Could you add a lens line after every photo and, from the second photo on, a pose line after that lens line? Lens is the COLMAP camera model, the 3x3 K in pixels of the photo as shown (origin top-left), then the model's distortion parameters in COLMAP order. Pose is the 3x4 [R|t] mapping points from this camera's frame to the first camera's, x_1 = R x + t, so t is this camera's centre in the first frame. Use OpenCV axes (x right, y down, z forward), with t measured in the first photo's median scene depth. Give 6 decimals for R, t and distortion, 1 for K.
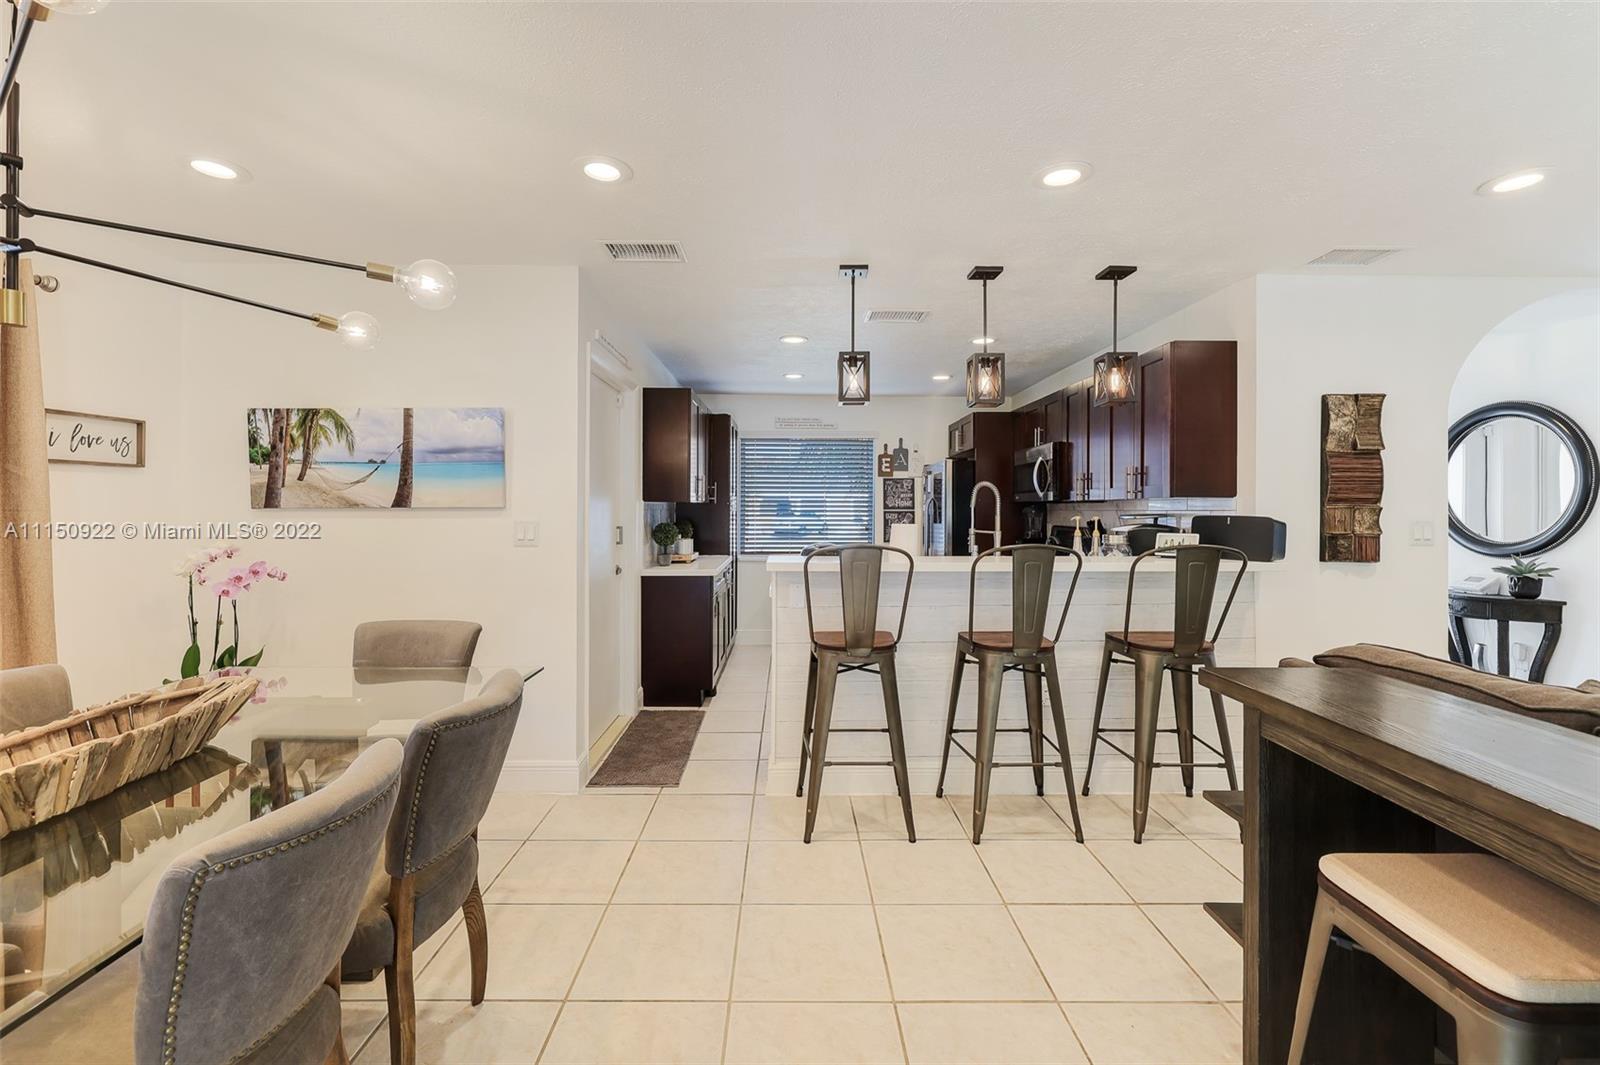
lens RADIAL K [[678.7, 0, 791.3], [0, 678.7, 507.4], [0, 0, 1]] dist [0.000840, -0.000191]
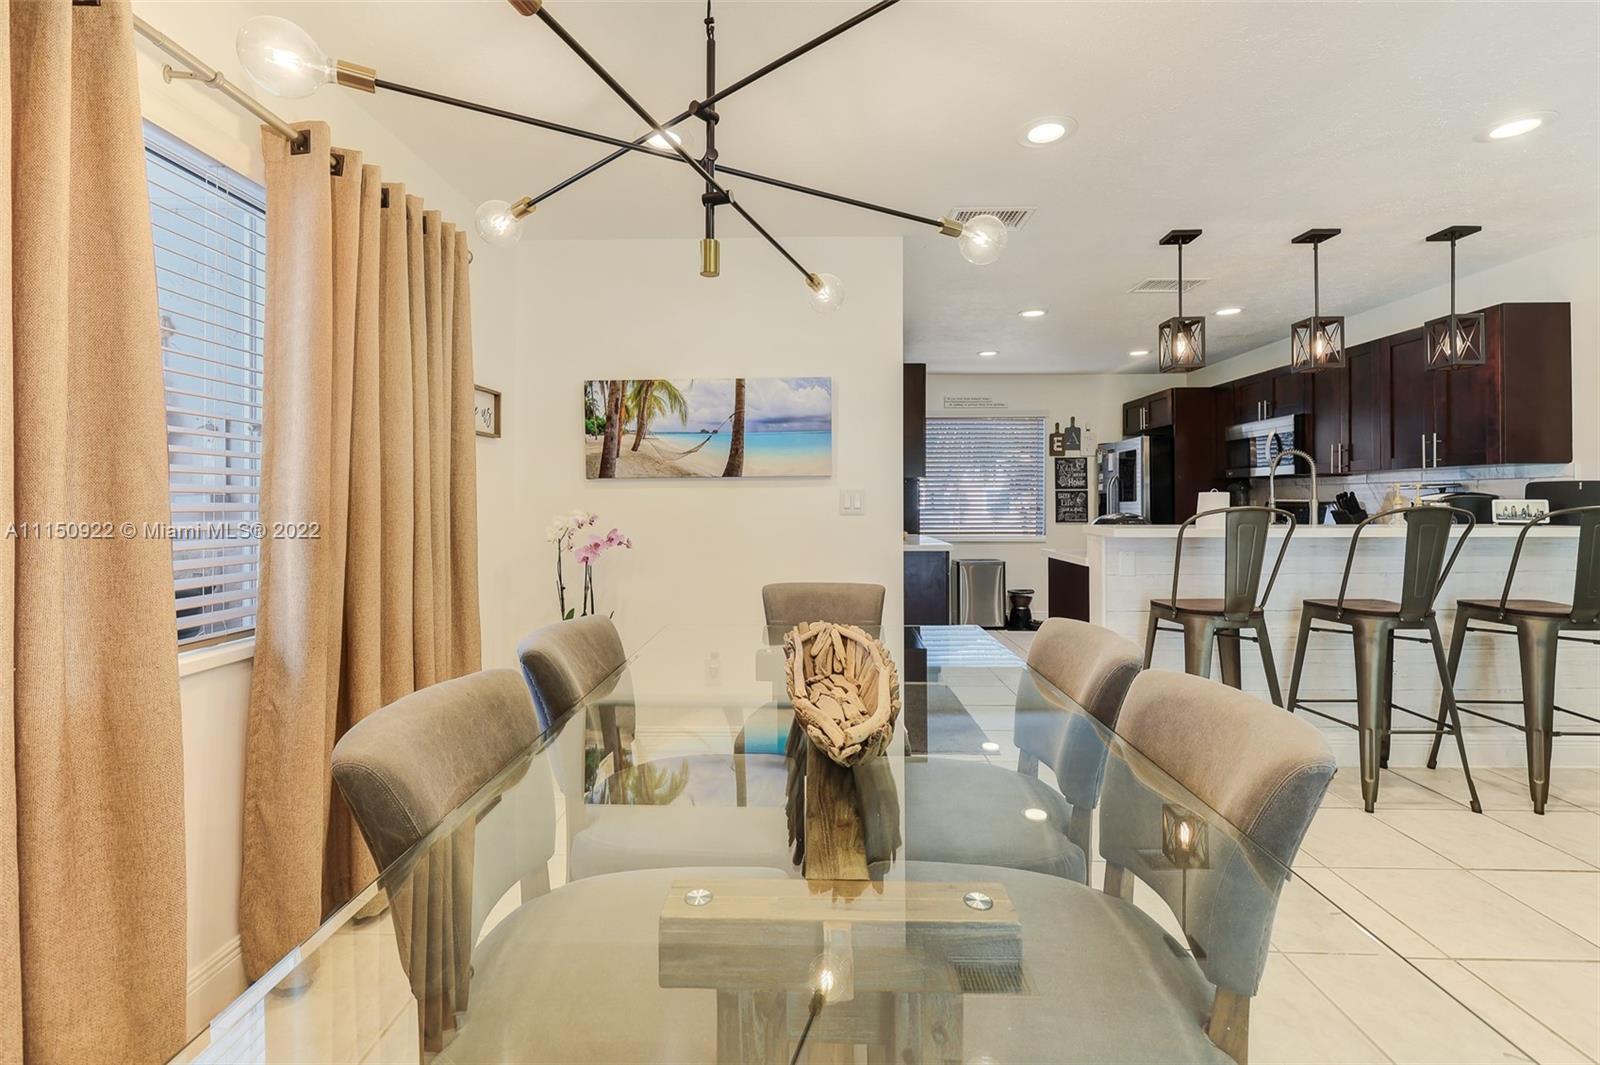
lens RADIAL K [[685.0, 0, 793.5], [0, 685.0, 496.2], [0, 0, 1]] dist [-0.001847, -0.000030]
pose [[0.999262, -0.004560, -0.038130, -0.444613], [0.004395, 0.999981, -0.004415, 0.034165], [0.038150, 0.004244, 0.999263, -0.018937]]
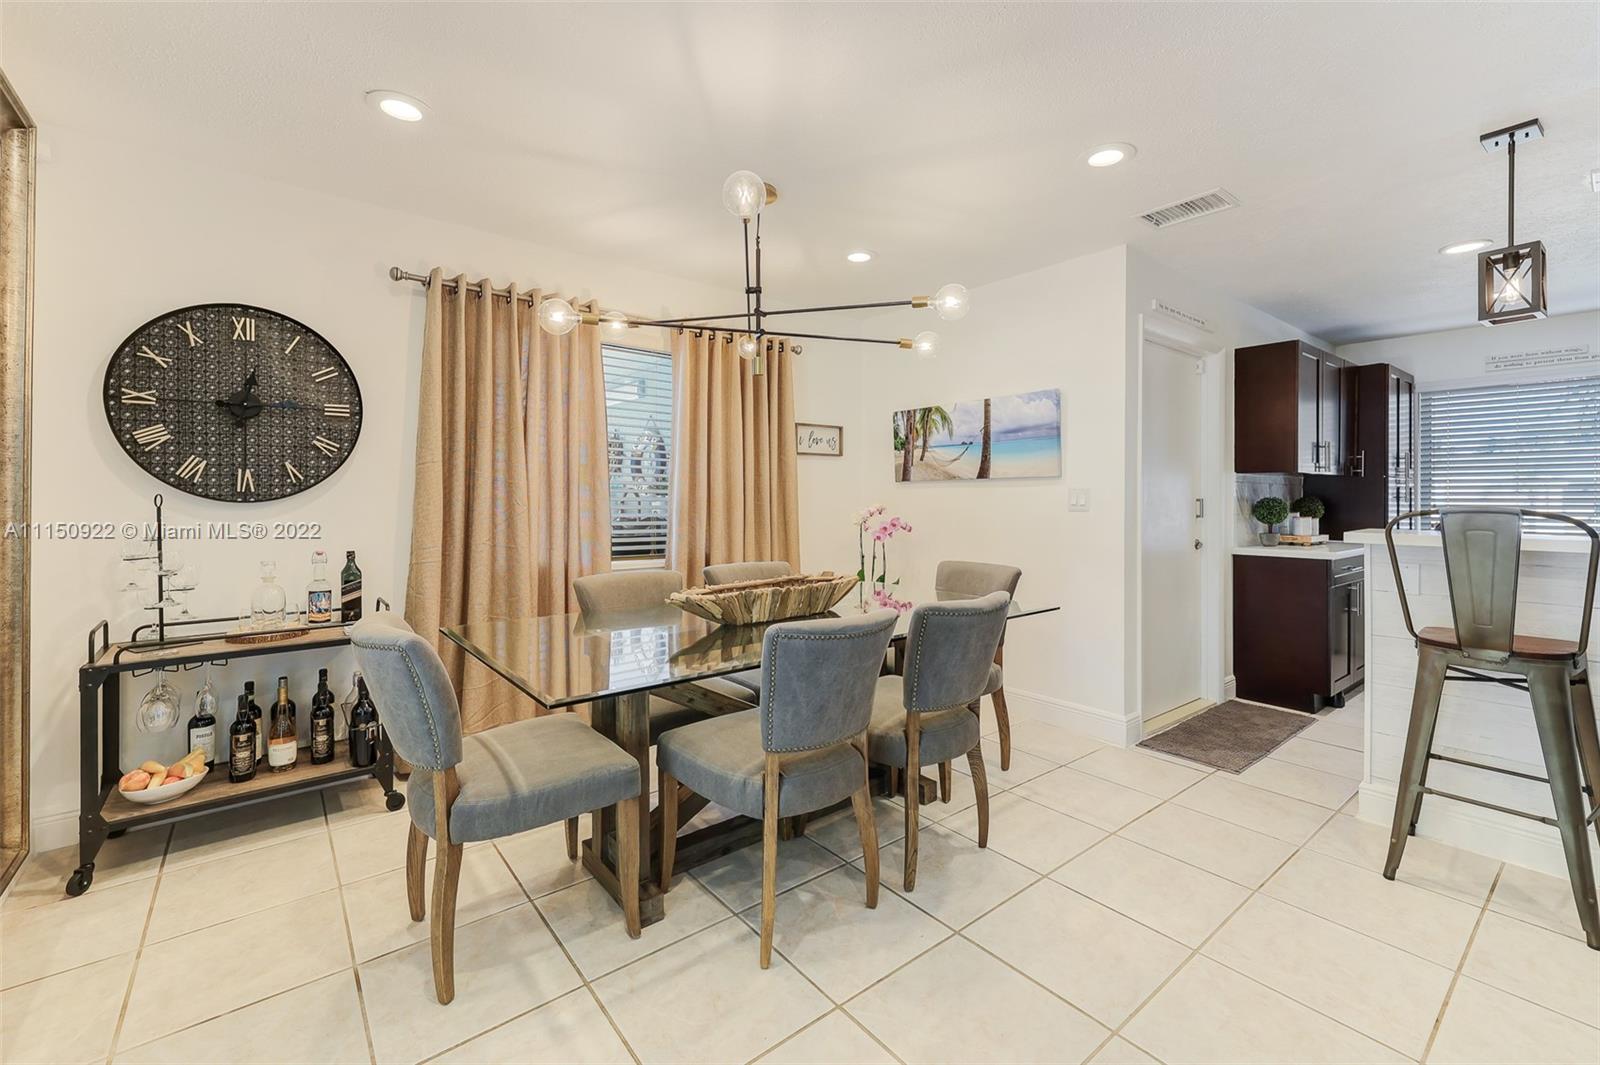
lens RADIAL K [[676.3, 0, 792.1], [0, 676.3, 496.0], [0, 0, 1]] dist [0.010857, -0.000016]
pose [[0.613817, -0.003609, -0.789440, 0.198213], [-0.000968, 0.999985, -0.005324, 0.039524], [0.789448, 0.004032, 0.613804, -0.048537]]
